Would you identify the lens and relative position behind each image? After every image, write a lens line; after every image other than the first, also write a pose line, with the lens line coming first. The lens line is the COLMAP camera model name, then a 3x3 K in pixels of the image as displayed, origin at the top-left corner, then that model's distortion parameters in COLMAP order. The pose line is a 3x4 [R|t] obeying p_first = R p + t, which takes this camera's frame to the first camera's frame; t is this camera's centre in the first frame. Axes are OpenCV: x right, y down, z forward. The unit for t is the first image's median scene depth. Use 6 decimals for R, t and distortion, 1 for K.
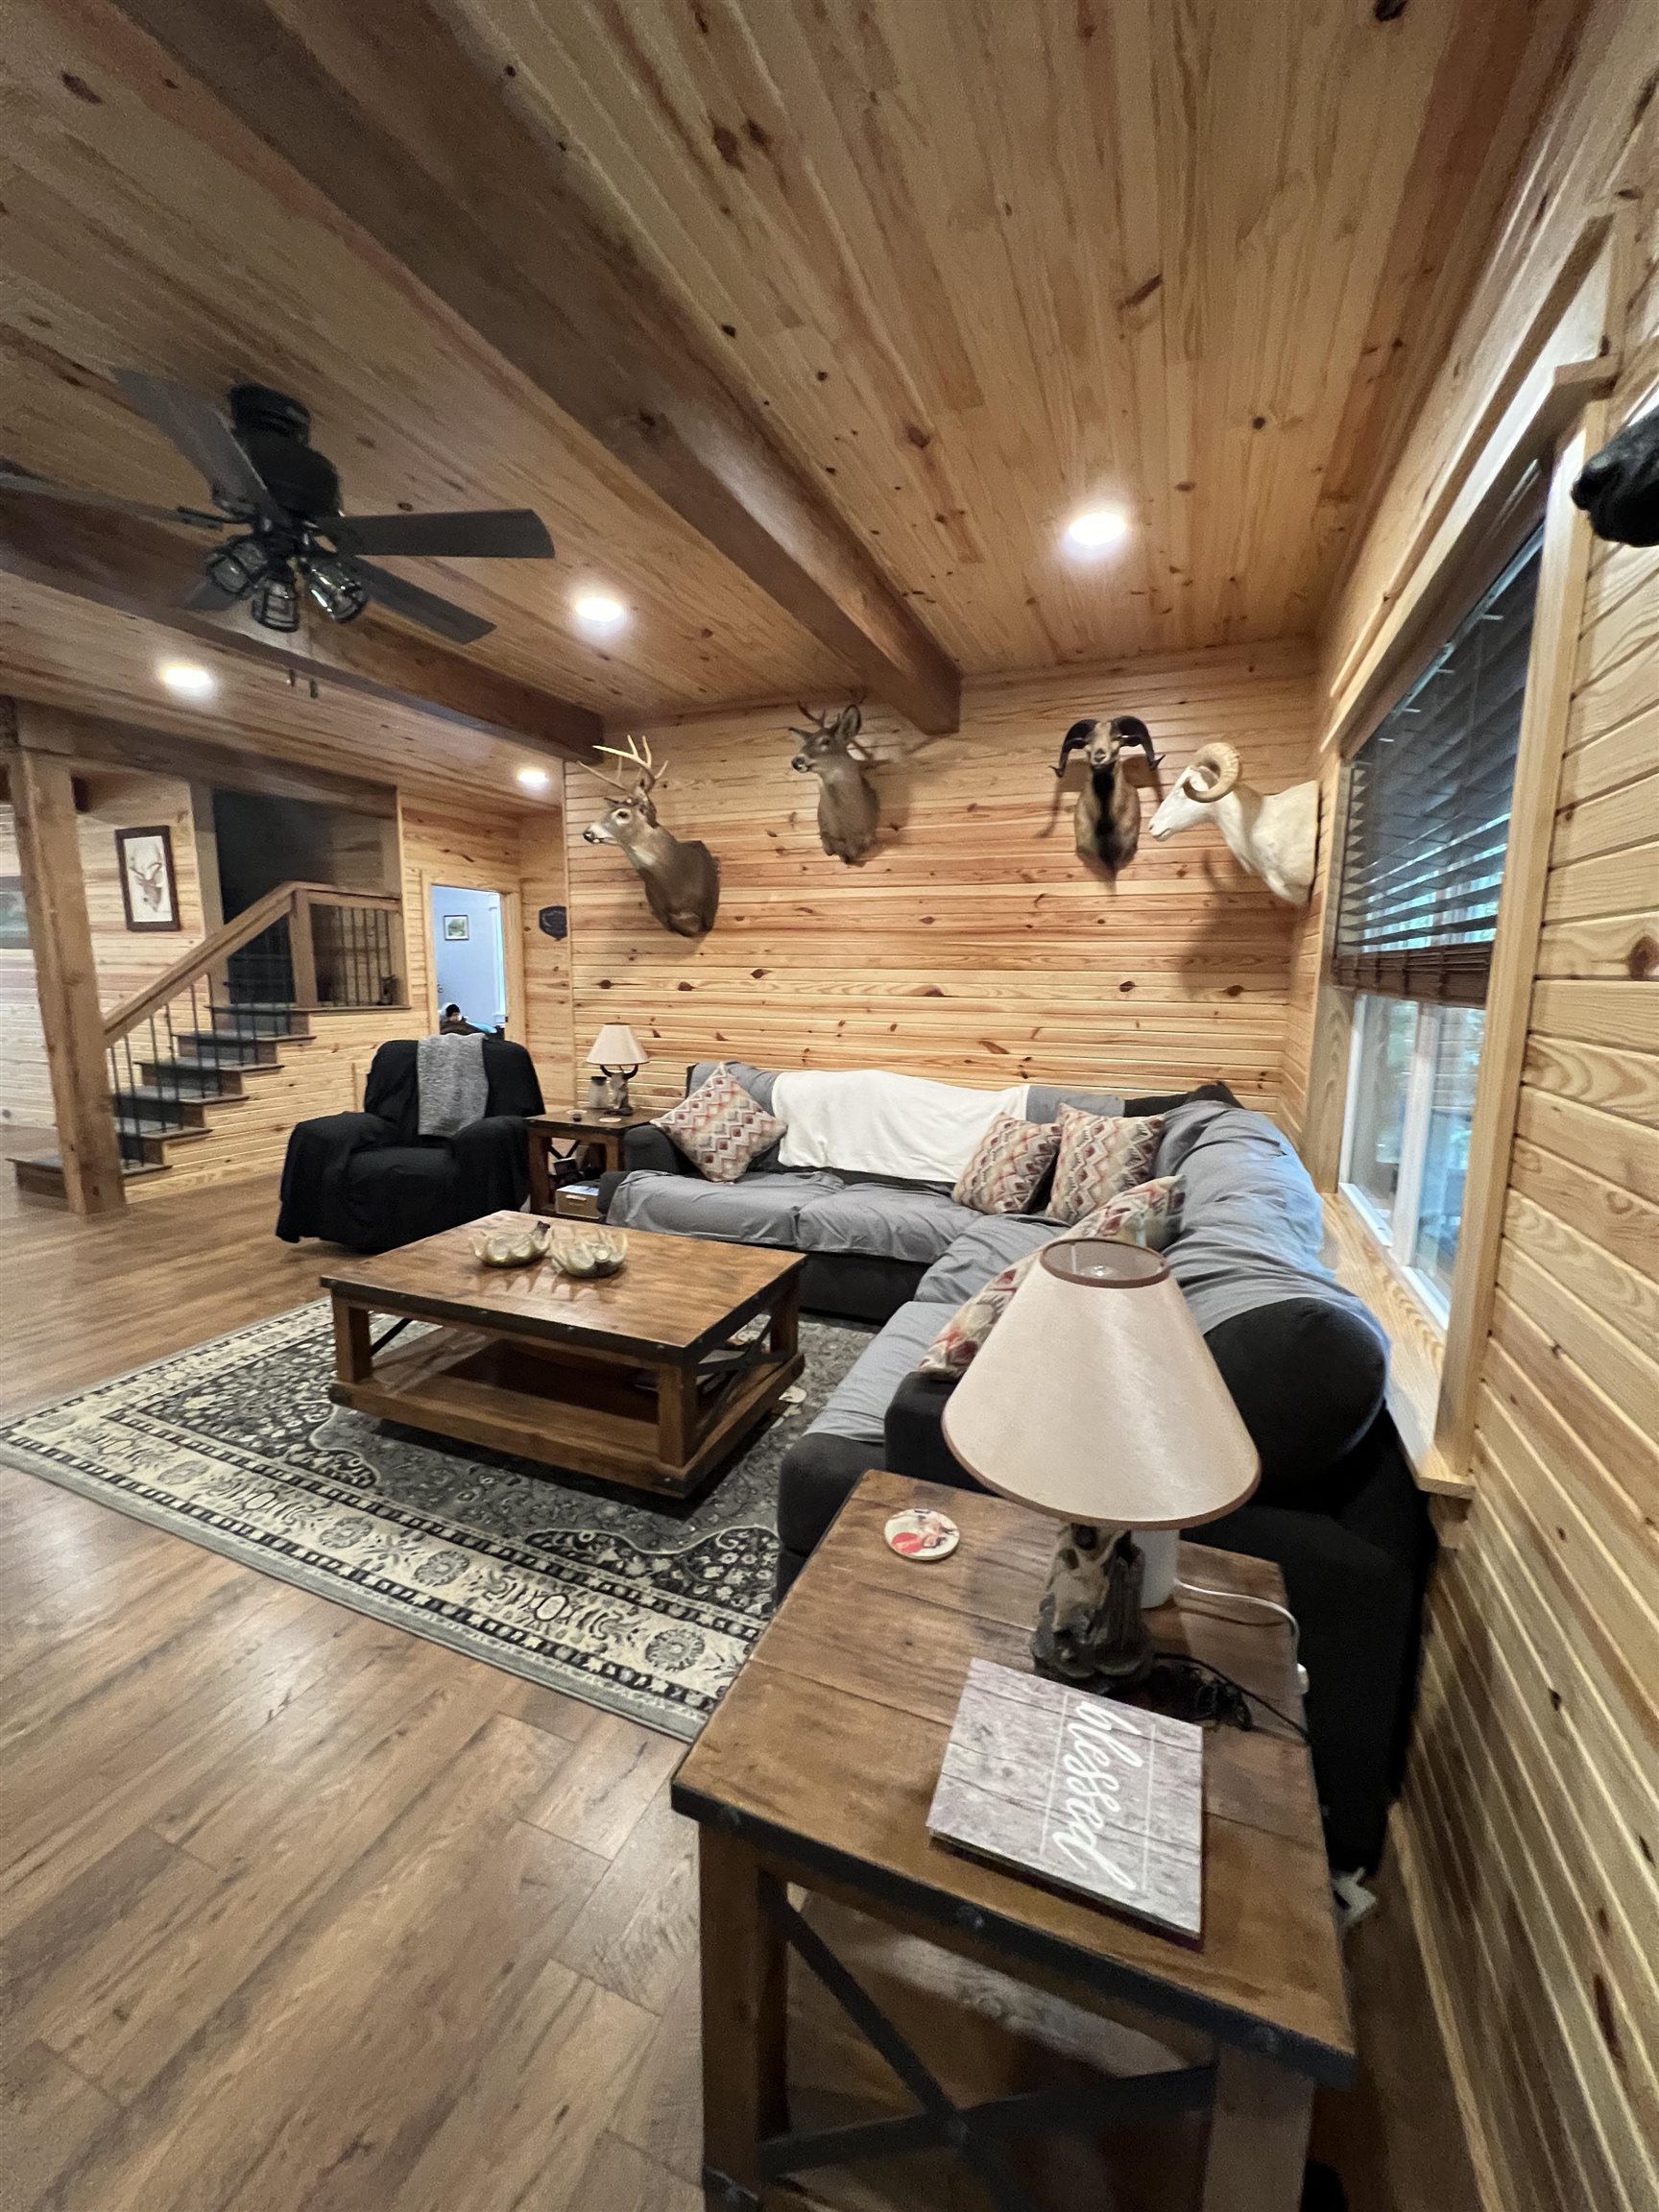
lens RADIAL K [[885.6, 0, 826.6], [0, 885.6, 1102.9], [0, 0, 1]] dist [-0.002042, 0.000685]
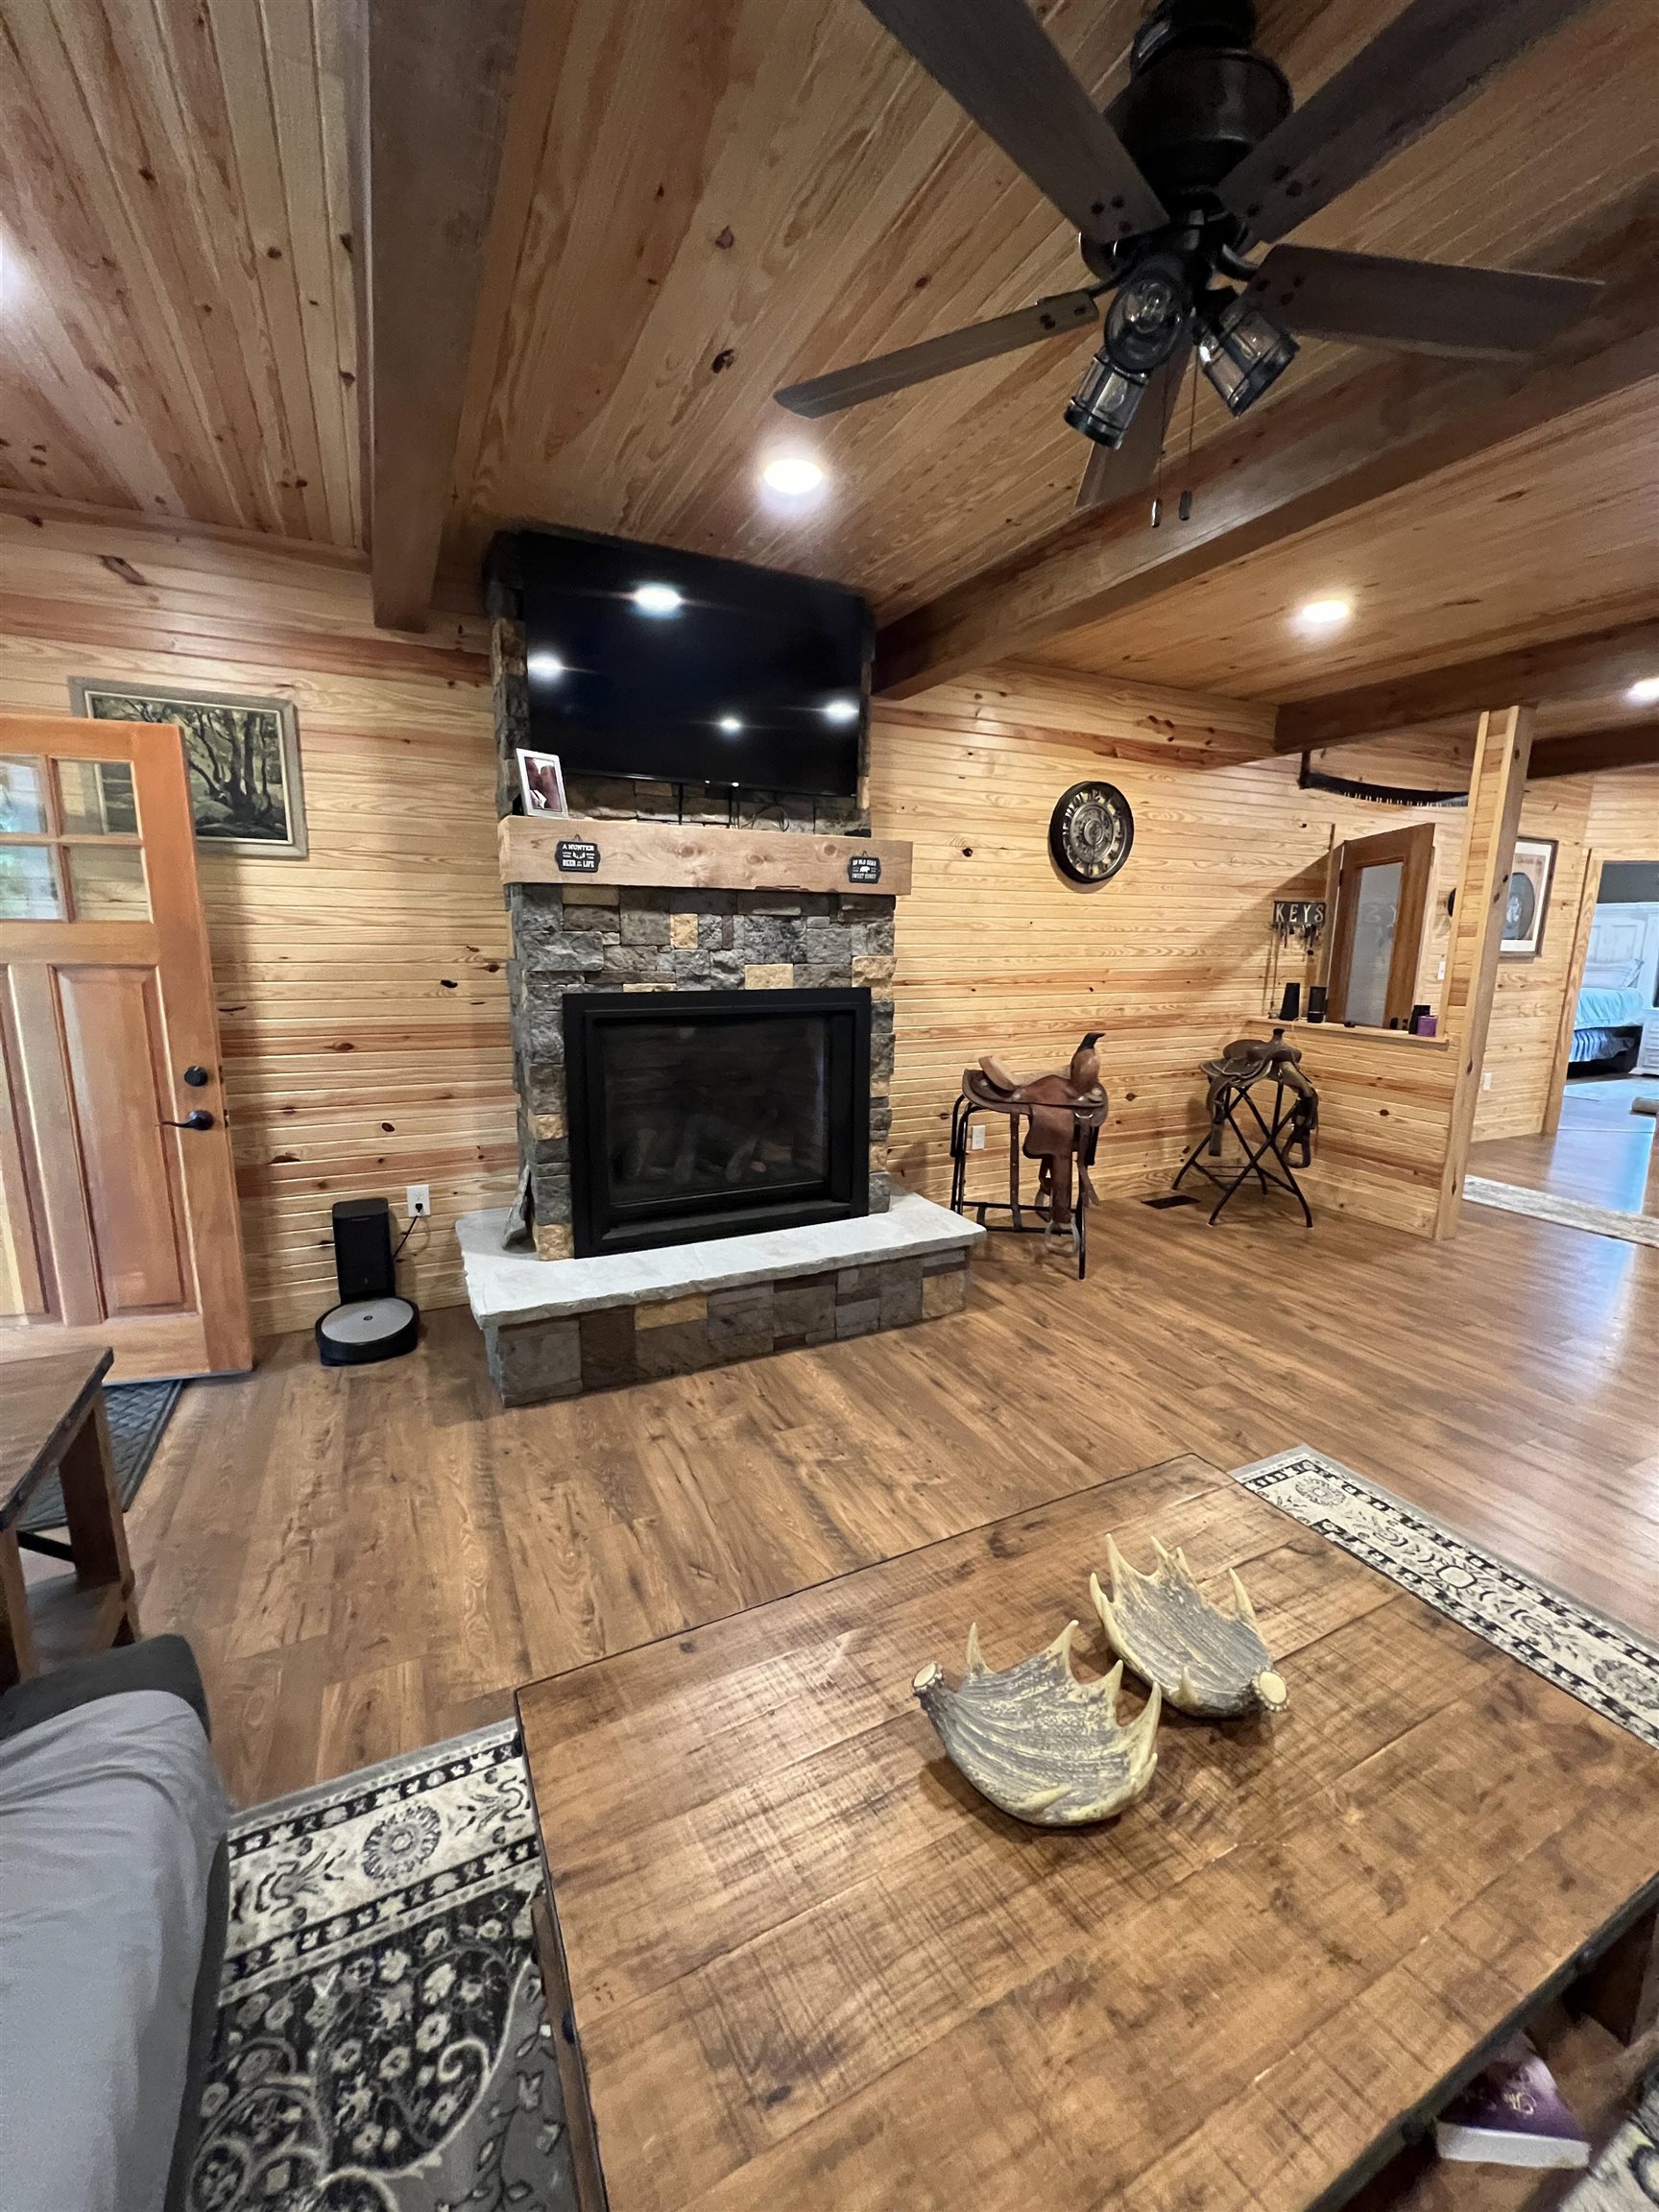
lens RADIAL K [[885.6, 0, 824.3], [0, 885.6, 1104.6], [0, 0, 1]] dist [-0.002042, 0.000685]
pose [[-0.670479, 0.124343, -0.731435, 0.046728], [-0.127926, 0.951716, 0.279056, -0.180493], [0.730816, 0.280671, -0.622199, 1.054515]]
